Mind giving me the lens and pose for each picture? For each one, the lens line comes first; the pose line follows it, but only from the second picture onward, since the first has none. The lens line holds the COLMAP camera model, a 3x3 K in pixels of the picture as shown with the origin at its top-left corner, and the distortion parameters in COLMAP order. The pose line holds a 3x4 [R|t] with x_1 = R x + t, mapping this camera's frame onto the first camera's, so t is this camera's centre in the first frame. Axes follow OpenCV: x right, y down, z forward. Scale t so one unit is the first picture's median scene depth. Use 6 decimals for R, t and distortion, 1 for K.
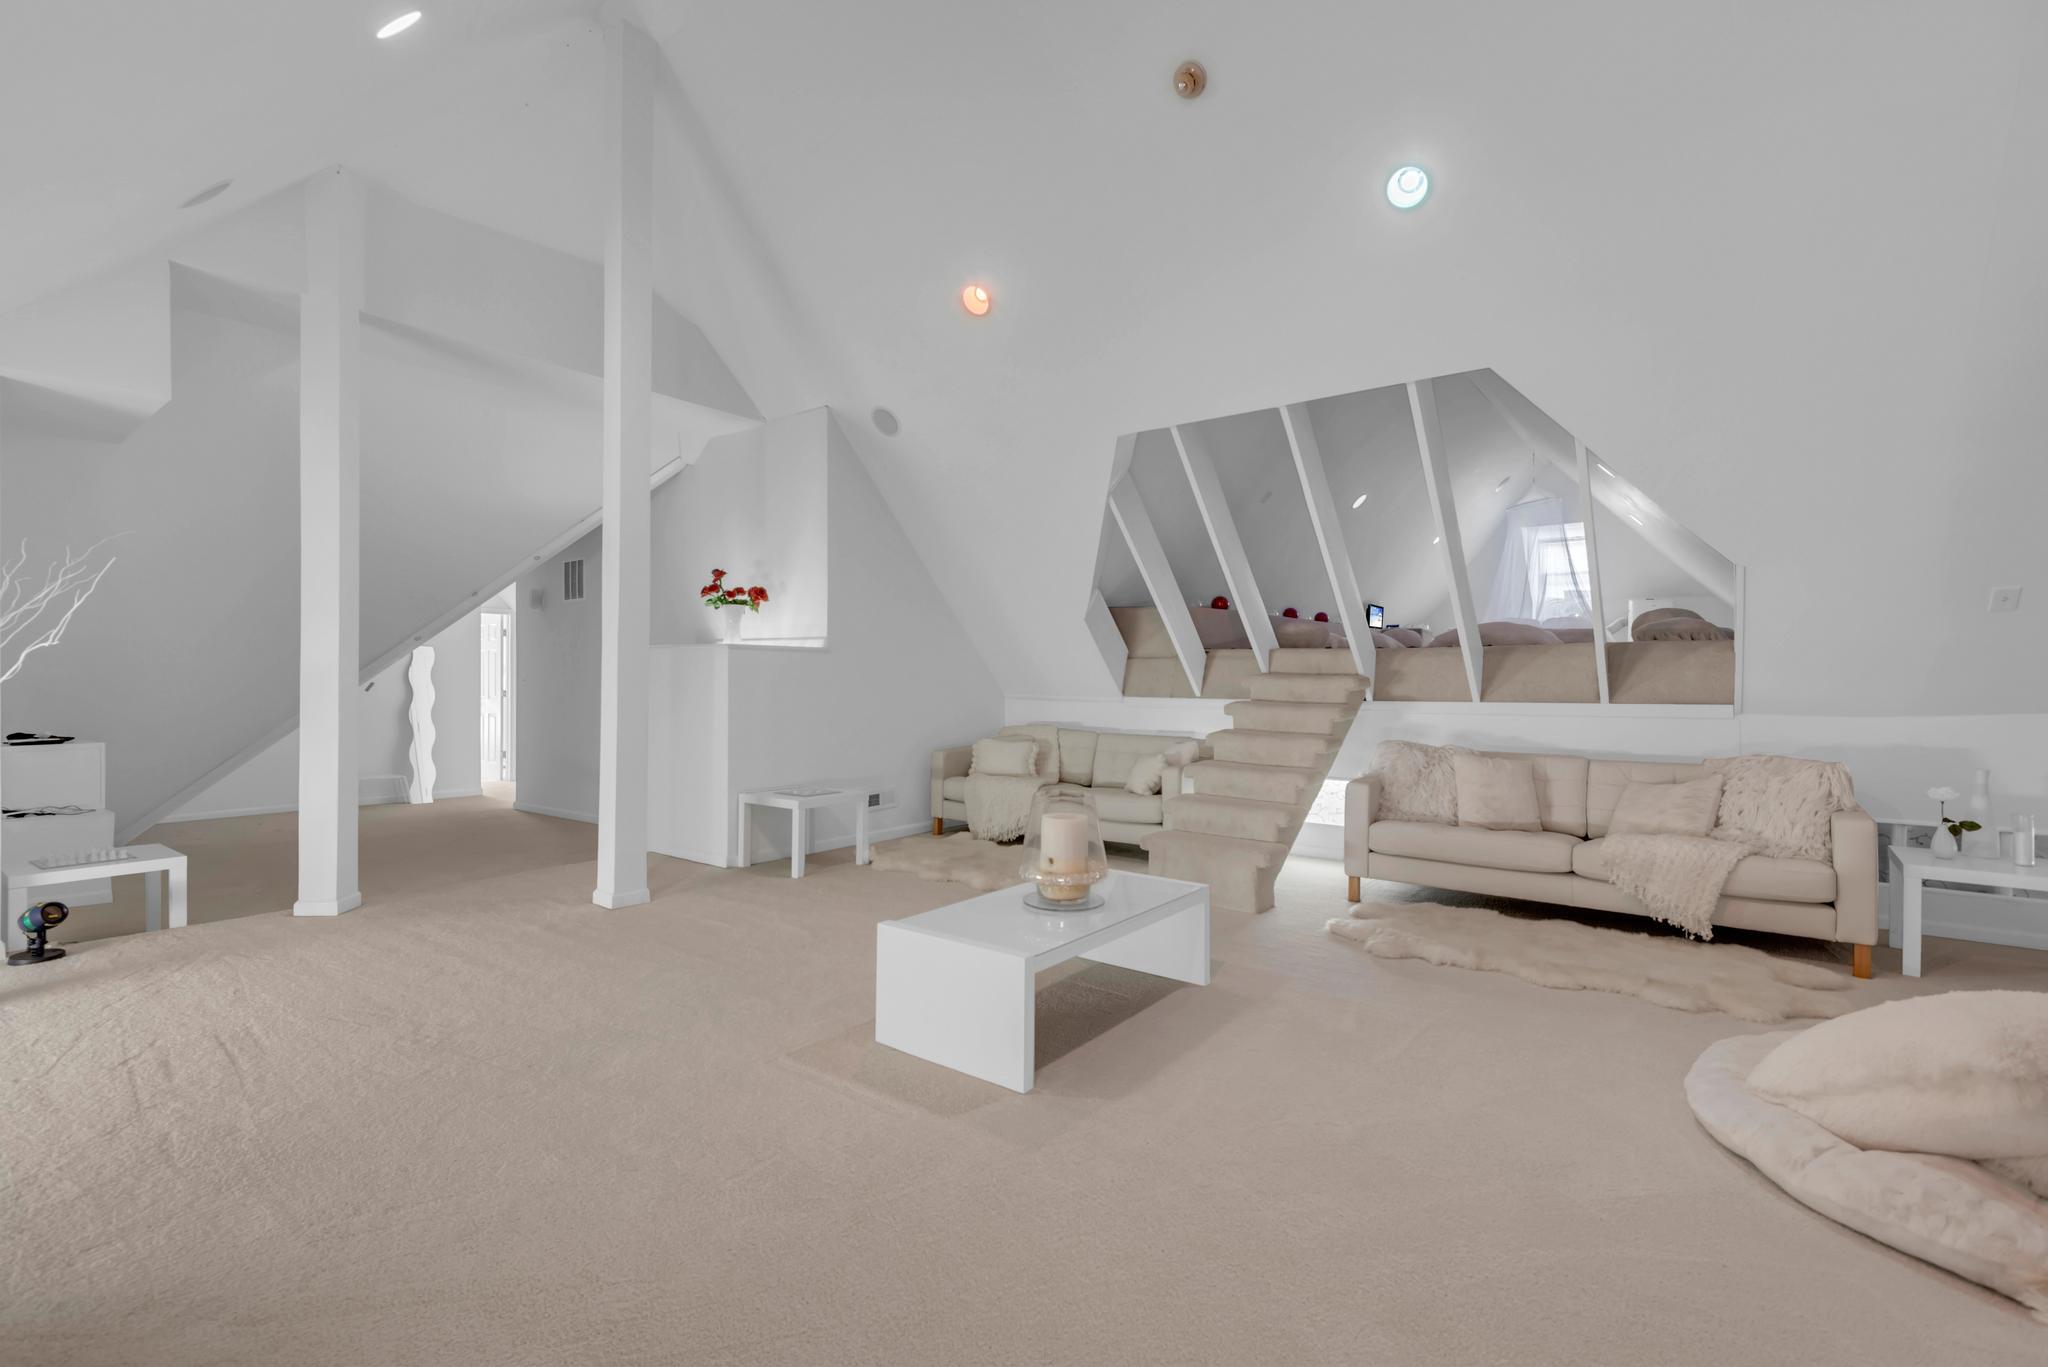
lens RADIAL K [[920.3, 0, 1019.9], [0, 920.3, 666.4], [0, 0, 1]] dist [0.030494, -0.011984]
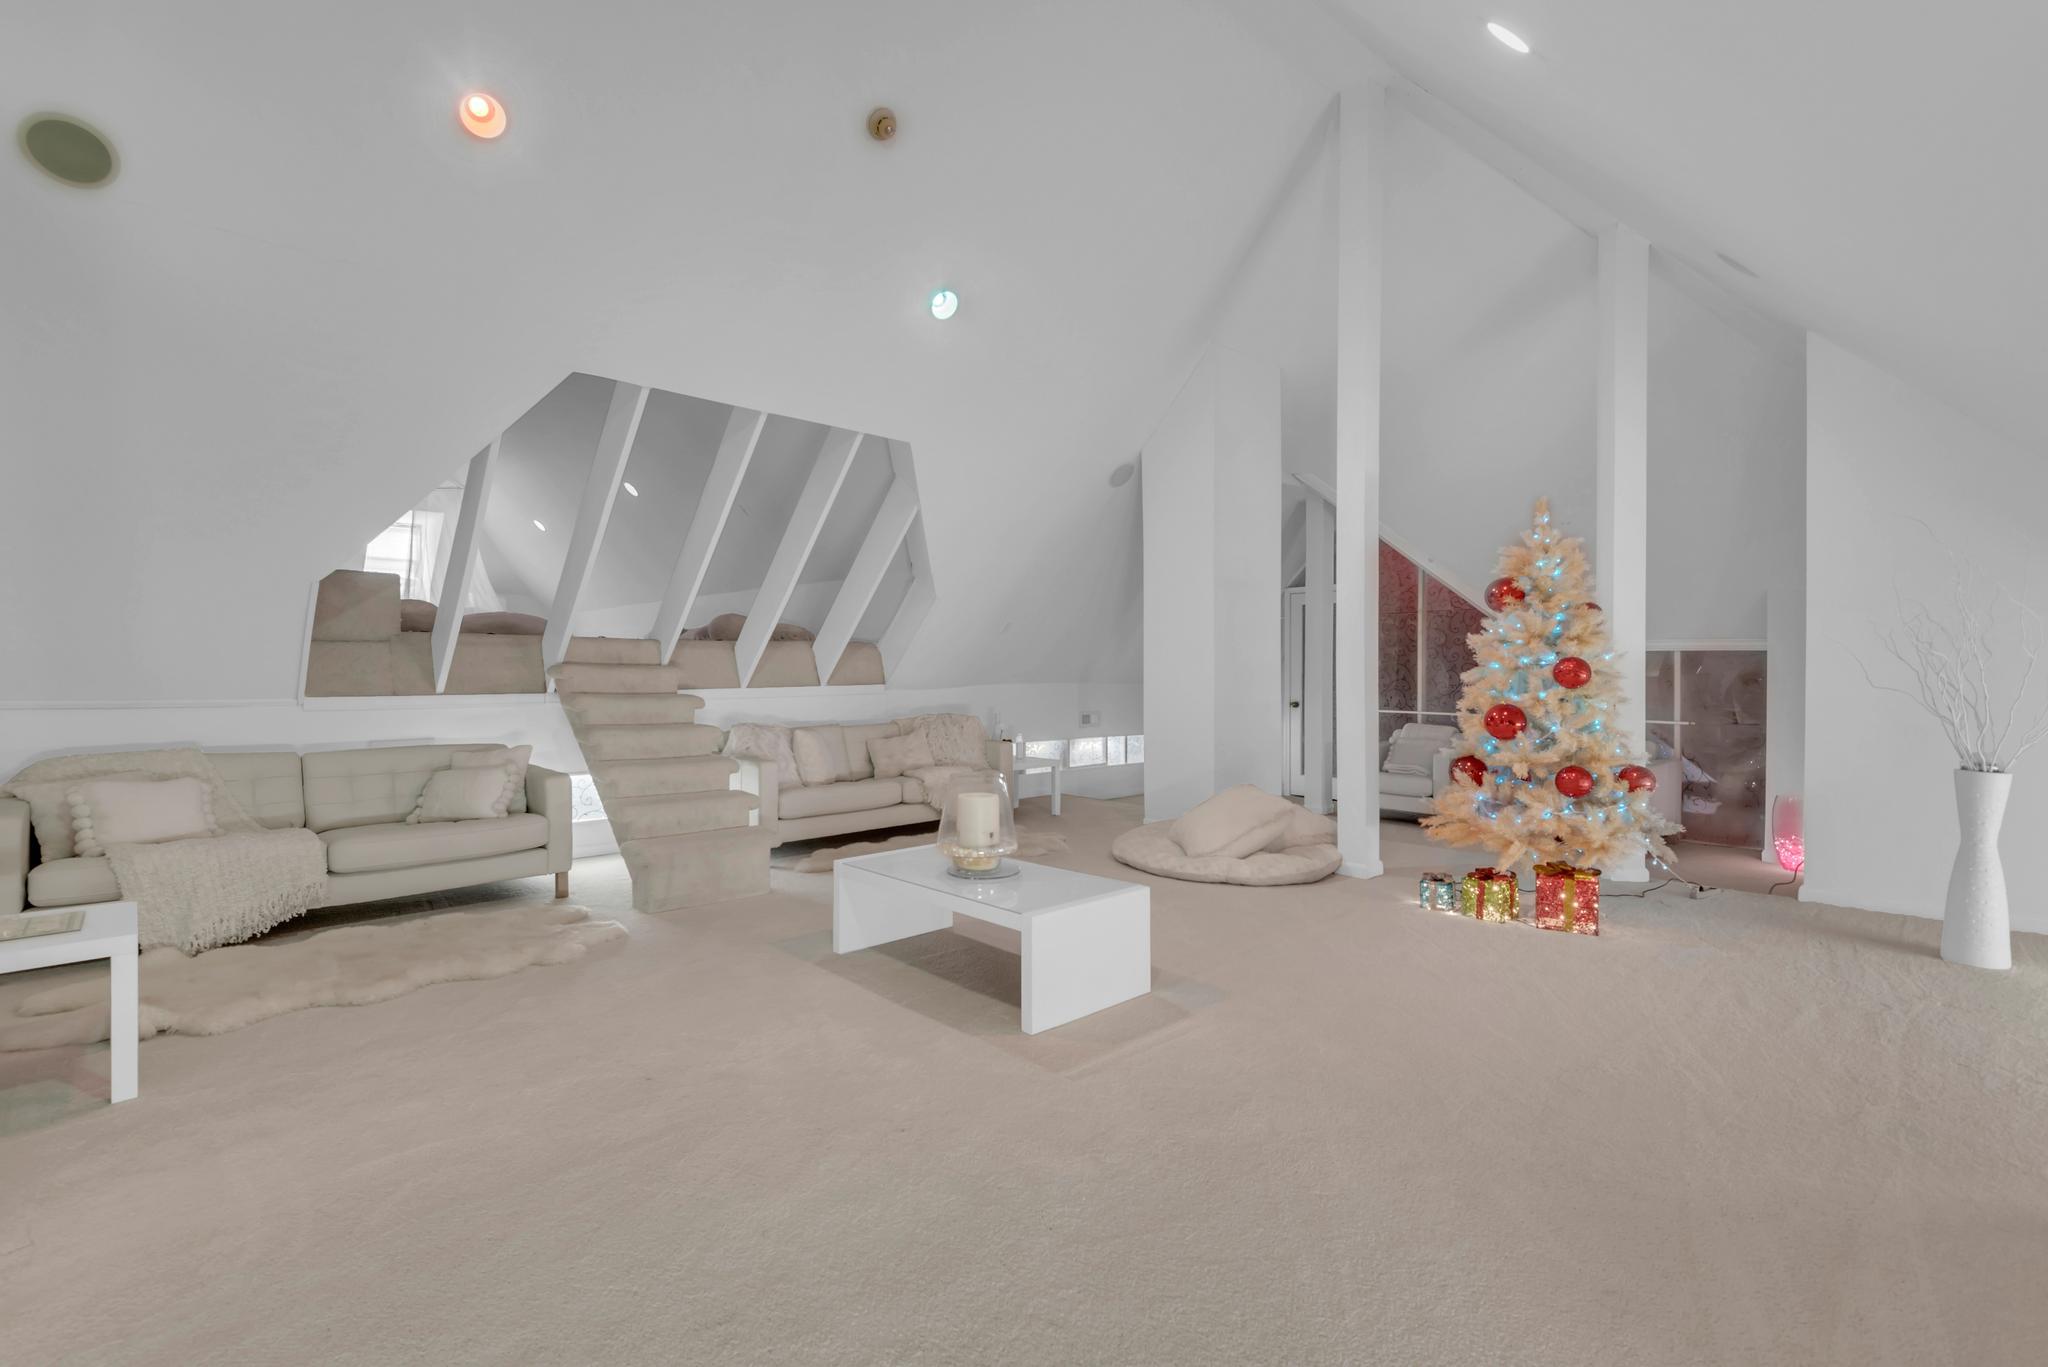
lens RADIAL K [[901.7, 0, 1027.2], [0, 901.7, 670.6], [0, 0, 1]] dist [-0.001091, -0.000191]
pose [[0.178746, -0.008616, 0.983858, -0.565510], [-0.009206, 0.999903, 0.010429, 0.001238], [-0.983852, -0.010922, 0.178649, 0.426338]]
